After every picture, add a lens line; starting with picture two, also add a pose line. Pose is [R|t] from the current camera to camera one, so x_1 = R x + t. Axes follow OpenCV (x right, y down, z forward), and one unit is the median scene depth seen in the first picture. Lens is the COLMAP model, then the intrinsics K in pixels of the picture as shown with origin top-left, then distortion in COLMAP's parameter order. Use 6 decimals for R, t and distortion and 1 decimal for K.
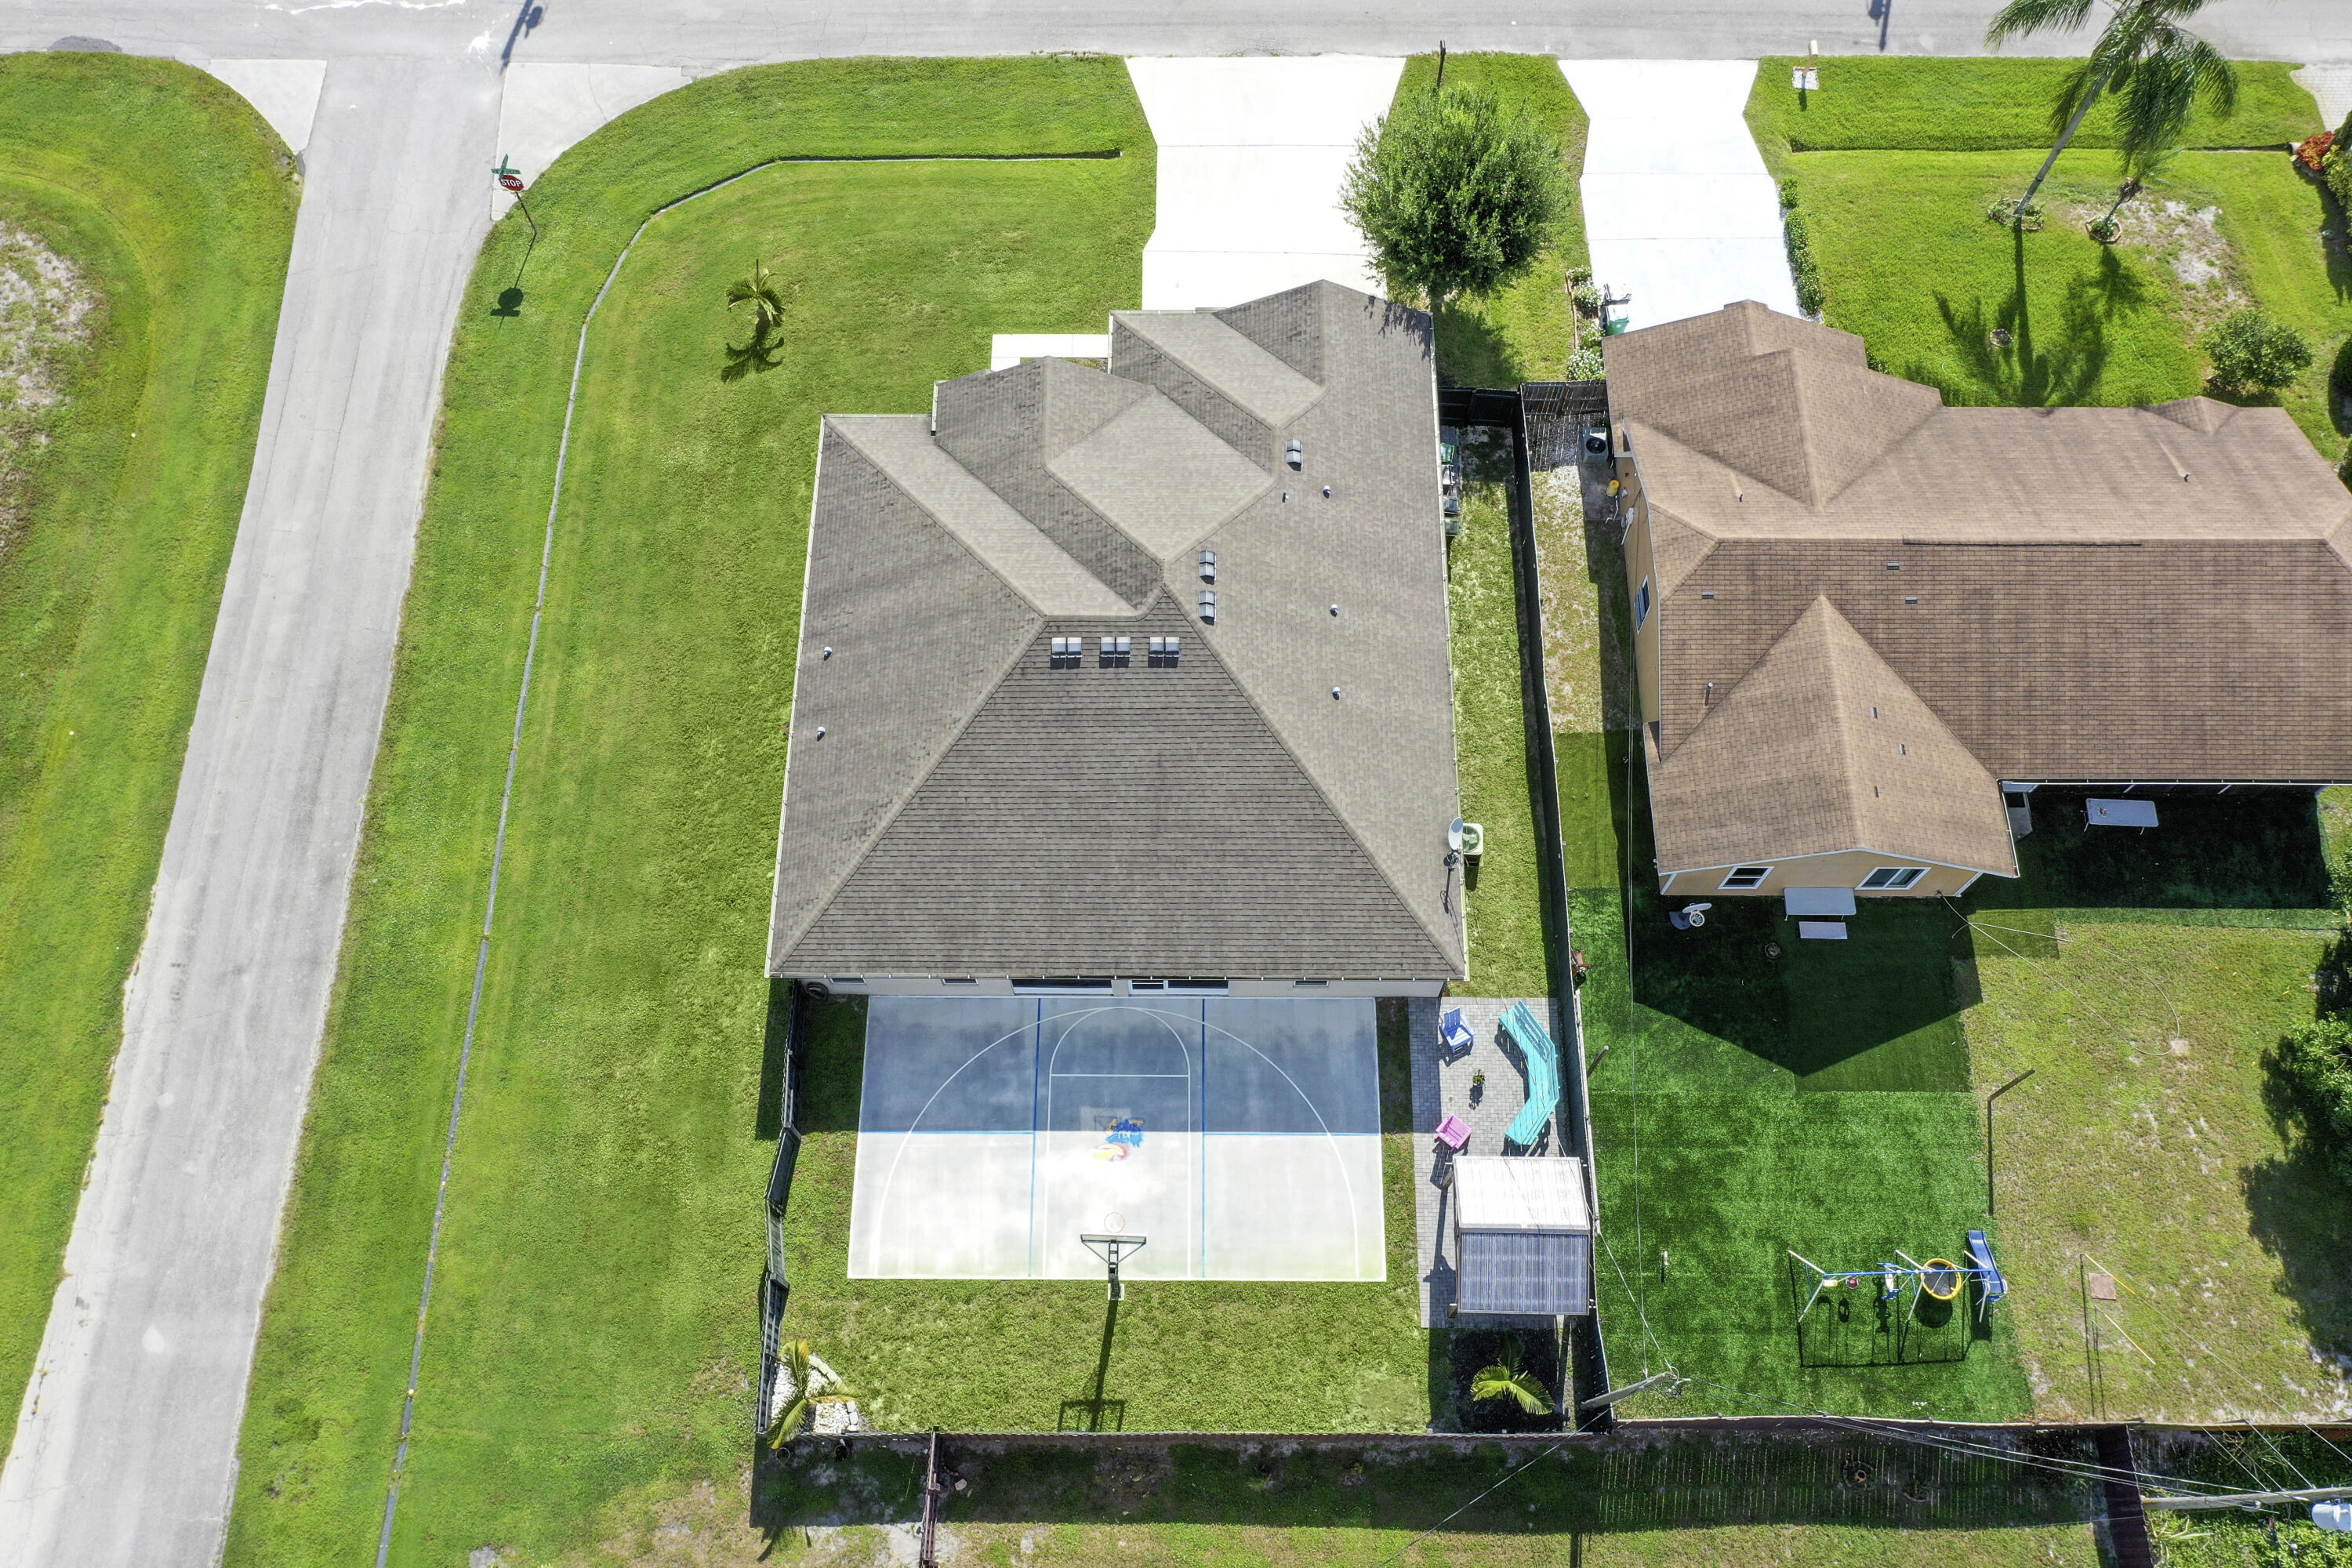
lens RADIAL K [[1859.9, 0, 1184.6], [0, 1859.9, 763.5], [0, 0, 1]] dist [0.006388, -0.010279]
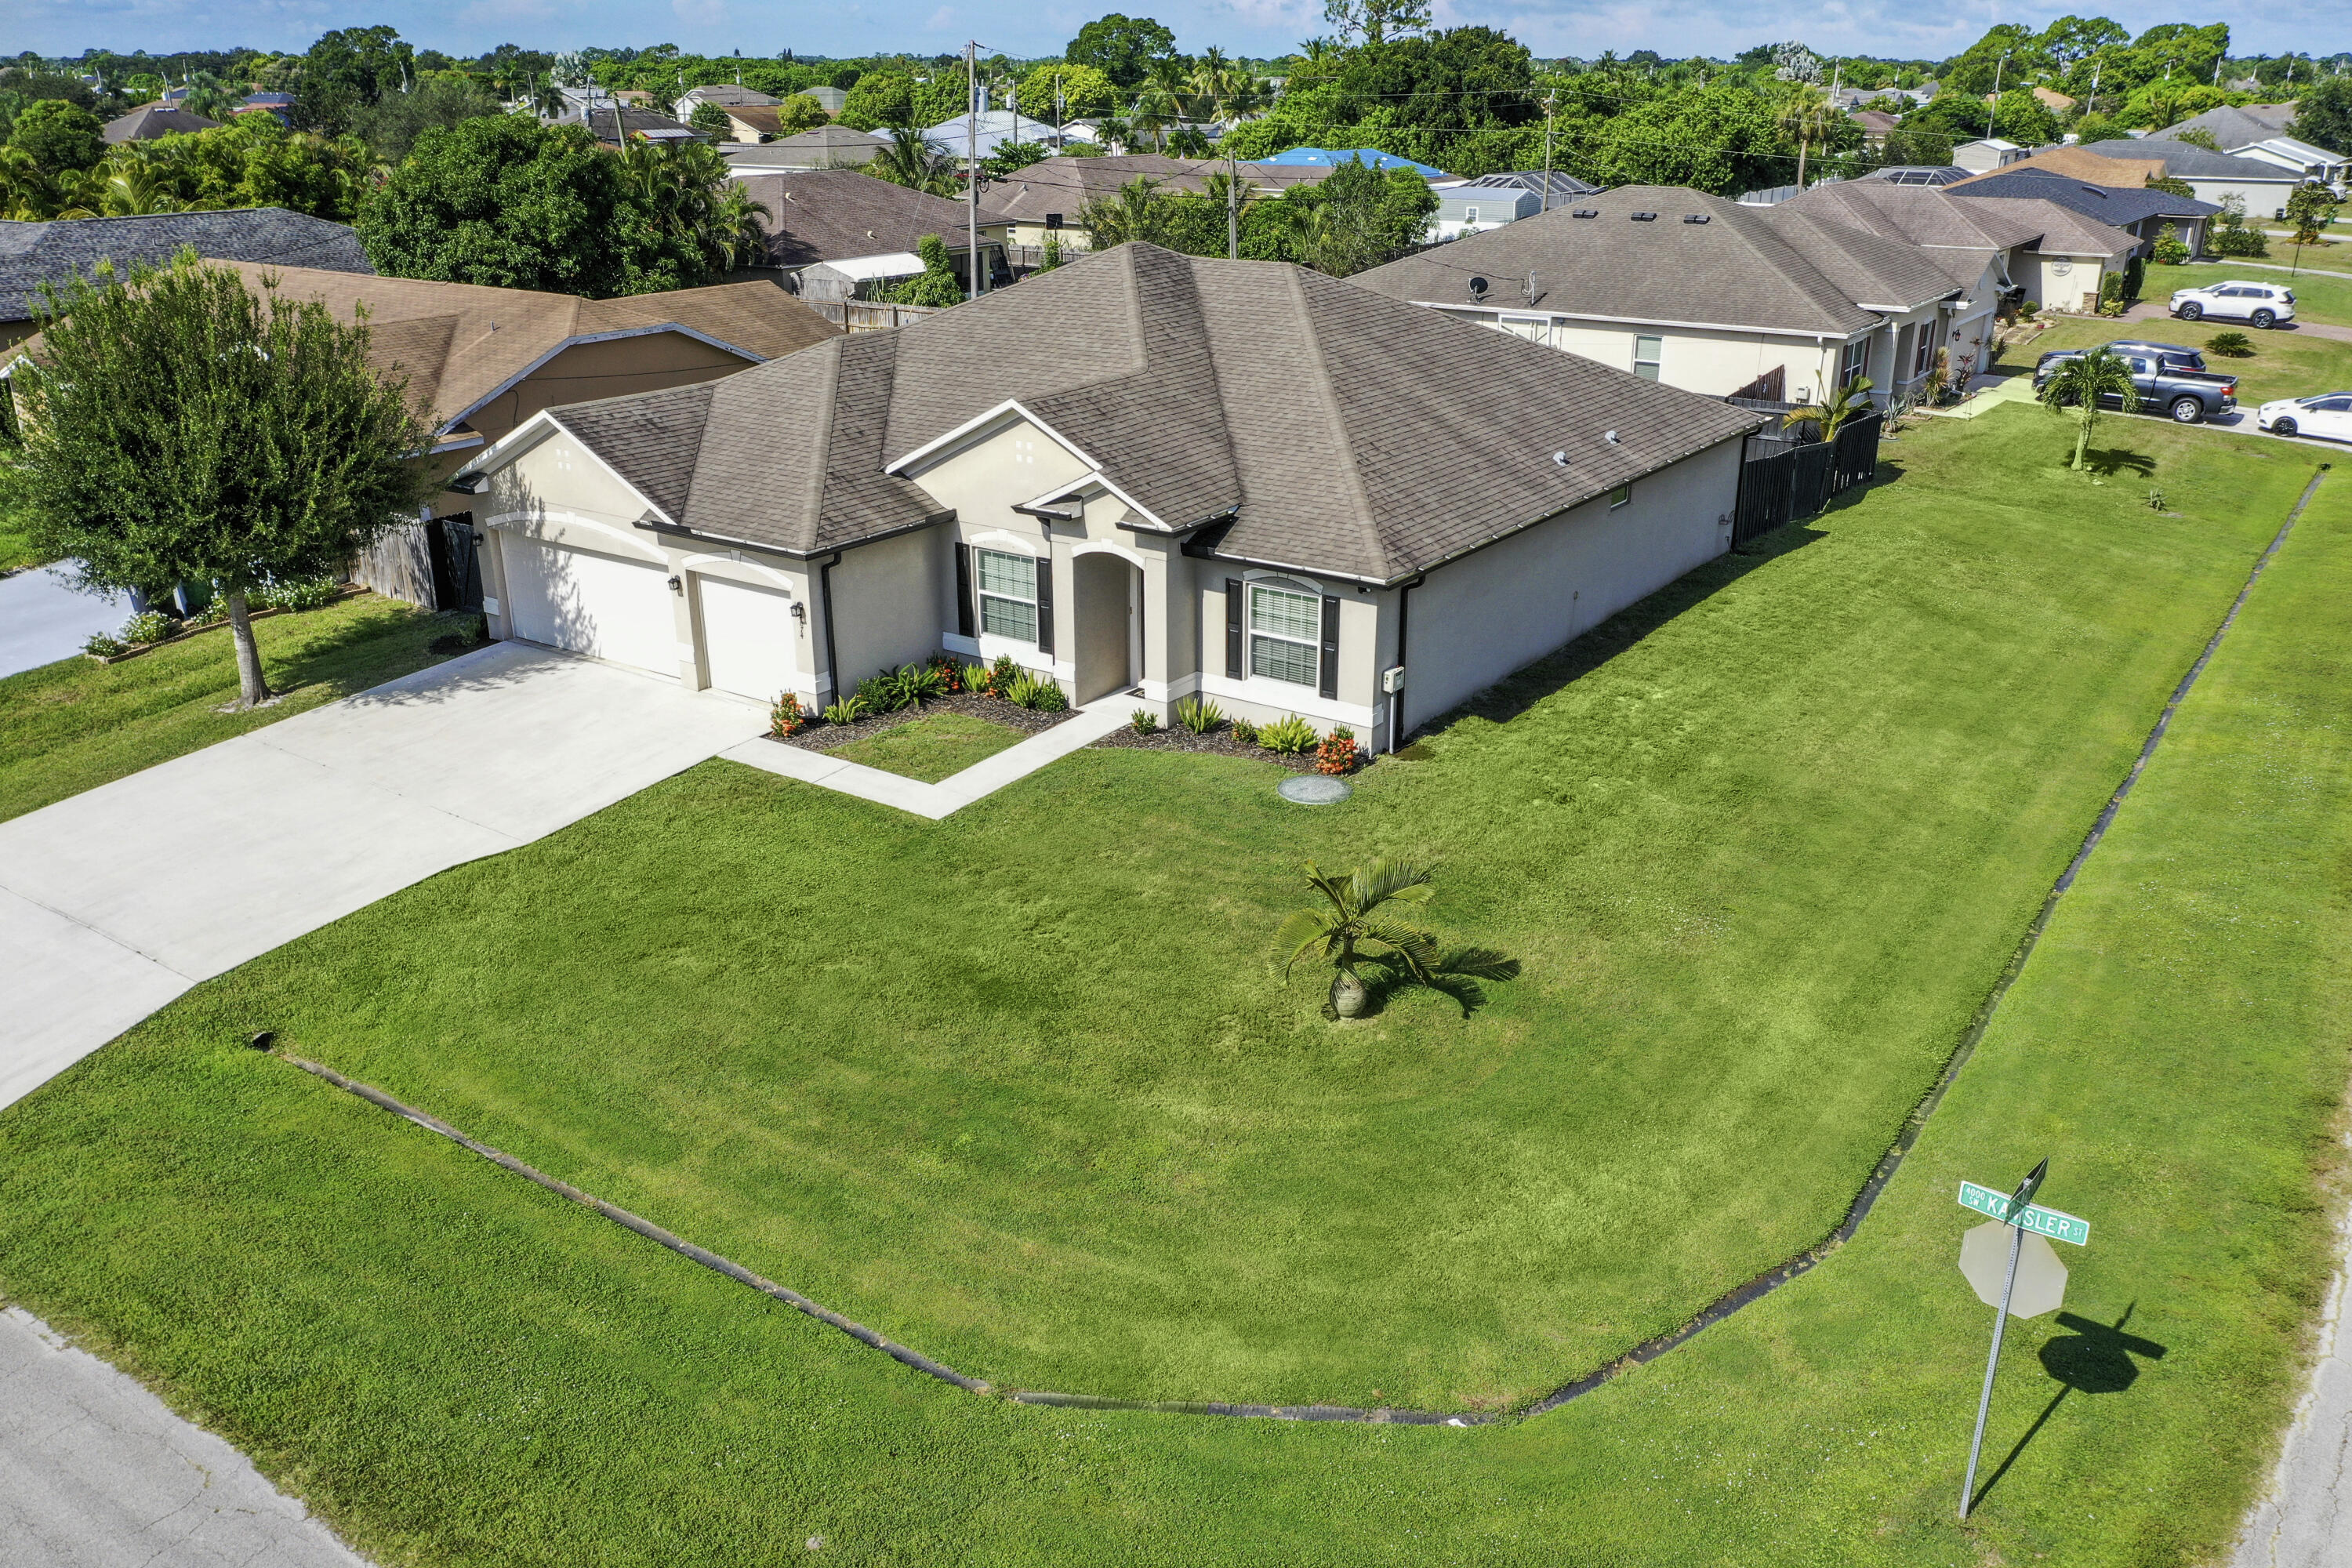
lens RADIAL K [[1855.6, 0, 1190.7], [0, 1855.6, 777.4], [0, 0, 1]] dist [0.003793, 0.001997]
pose [[-0.824372, -0.197736, 0.530388, -0.475325], [0.520195, 0.104785, 0.847595, -0.706903], [-0.223177, 0.974639, 0.016479, 1.169447]]
